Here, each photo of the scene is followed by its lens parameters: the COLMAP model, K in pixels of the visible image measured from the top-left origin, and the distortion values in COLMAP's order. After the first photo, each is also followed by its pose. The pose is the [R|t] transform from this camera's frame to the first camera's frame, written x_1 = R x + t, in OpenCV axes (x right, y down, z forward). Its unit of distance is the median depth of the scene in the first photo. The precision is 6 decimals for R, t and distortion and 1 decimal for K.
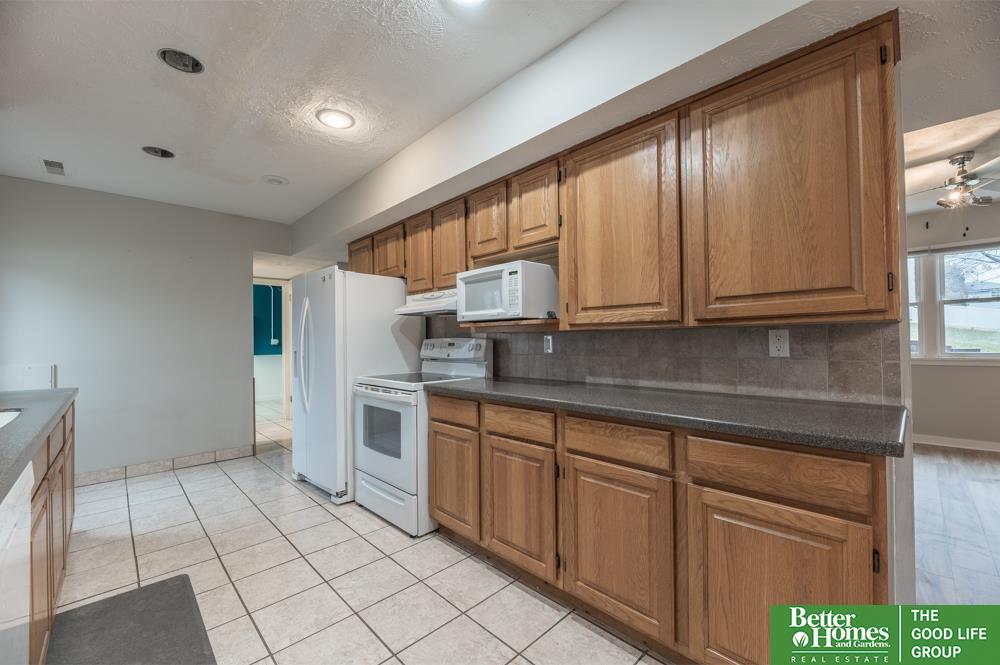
lens RADIAL K [[402.4, 0, 501.1], [0, 402.4, 337.8], [0, 0, 1]] dist [-0.001308, -0.000305]
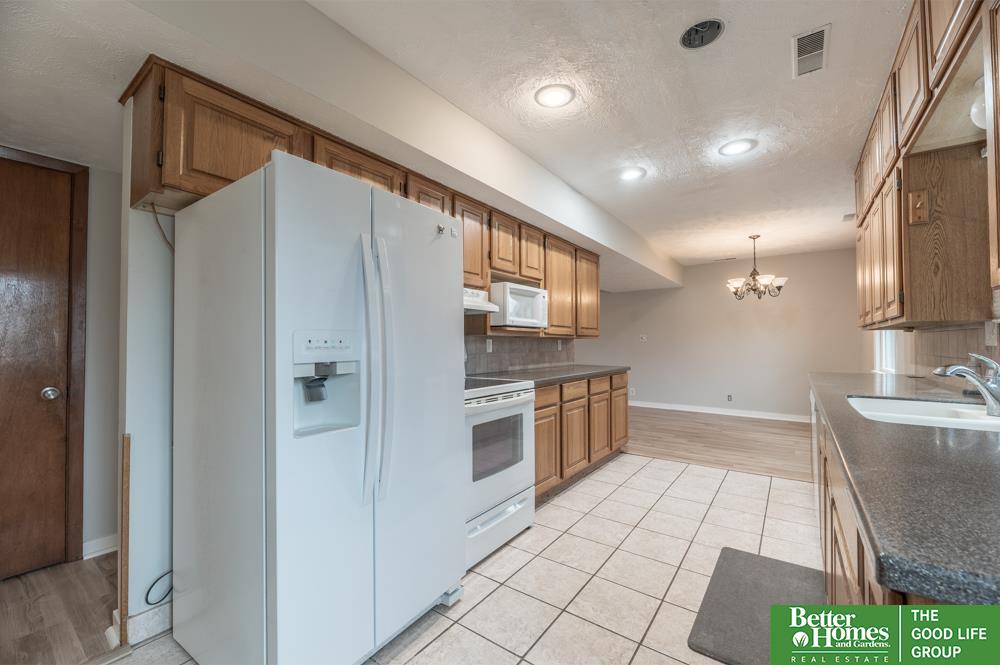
lens RADIAL K [[402.4, 0, 501.1], [0, 402.4, 337.8], [0, 0, 1]] dist [-0.001308, -0.000305]
pose [[-0.168871, 0.027248, 0.985261, -1.203885], [-0.004639, 0.999585, -0.028439, 0.027691], [-0.985627, -0.009373, -0.168675, 1.199174]]
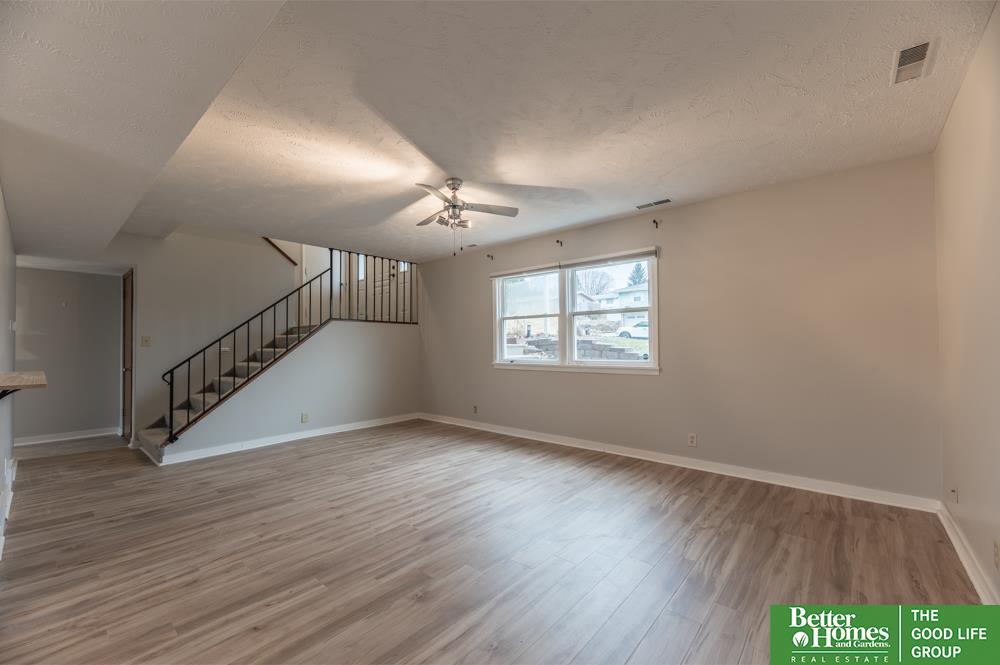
lens RADIAL K [[402.4, 0, 501.1], [0, 402.4, 337.8], [0, 0, 1]] dist [-0.001308, -0.000305]
pose [[0.996175, 0.004346, 0.087271, 1.383524], [-0.003696, 0.999964, -0.007608, -0.022748], [-0.087301, 0.007257, 0.996156, -0.120358]]
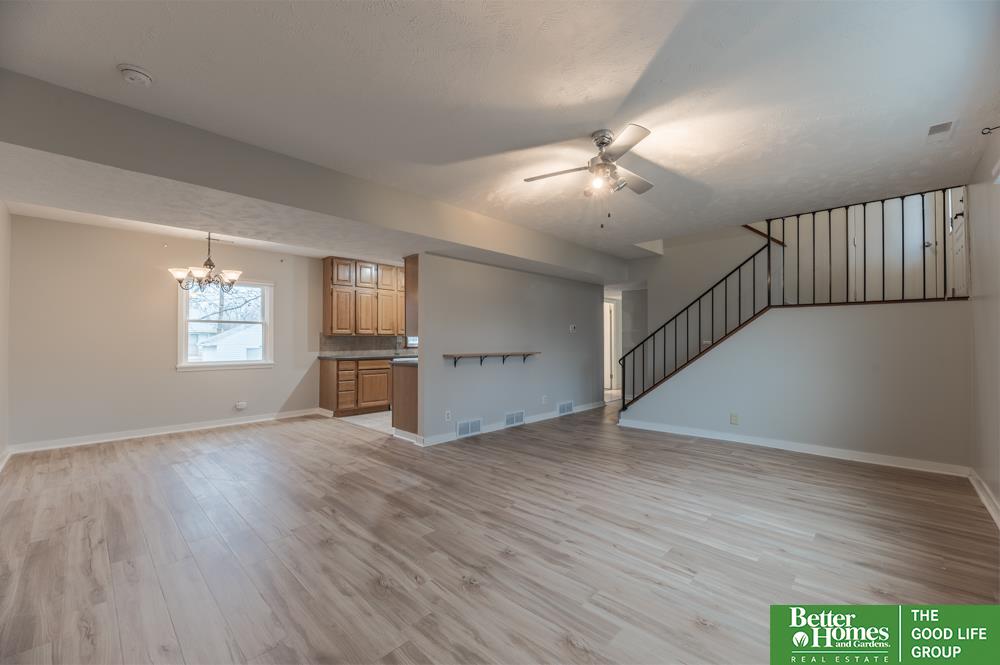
lens RADIAL K [[402.4, 0, 501.1], [0, 402.4, 337.8], [0, 0, 1]] dist [-0.001308, -0.000305]
pose [[0.035219, 0.003627, -0.999373, 2.366942], [0.008822, 0.999953, 0.003940, -0.017981], [0.999341, -0.008955, 0.035185, 0.869553]]
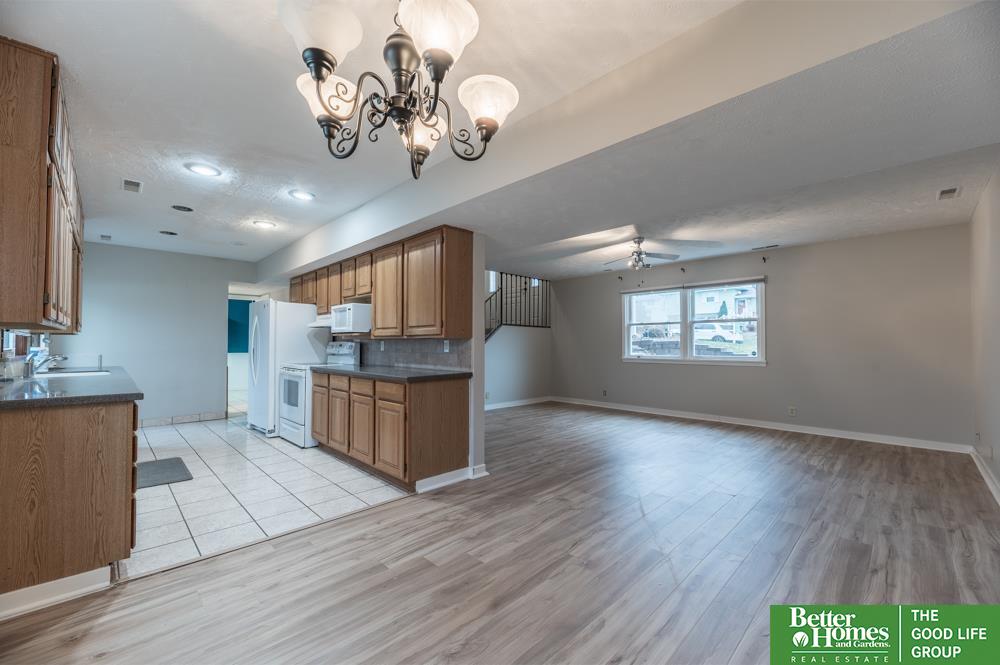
lens RADIAL K [[402.4, 0, 501.1], [0, 402.4, 337.8], [0, 0, 1]] dist [-0.001308, -0.000305]
pose [[0.999889, 0.013286, 0.006800, 0.647800], [-0.013231, 0.999880, -0.008077, -0.012937], [-0.006906, 0.007986, 0.999944, -0.830917]]
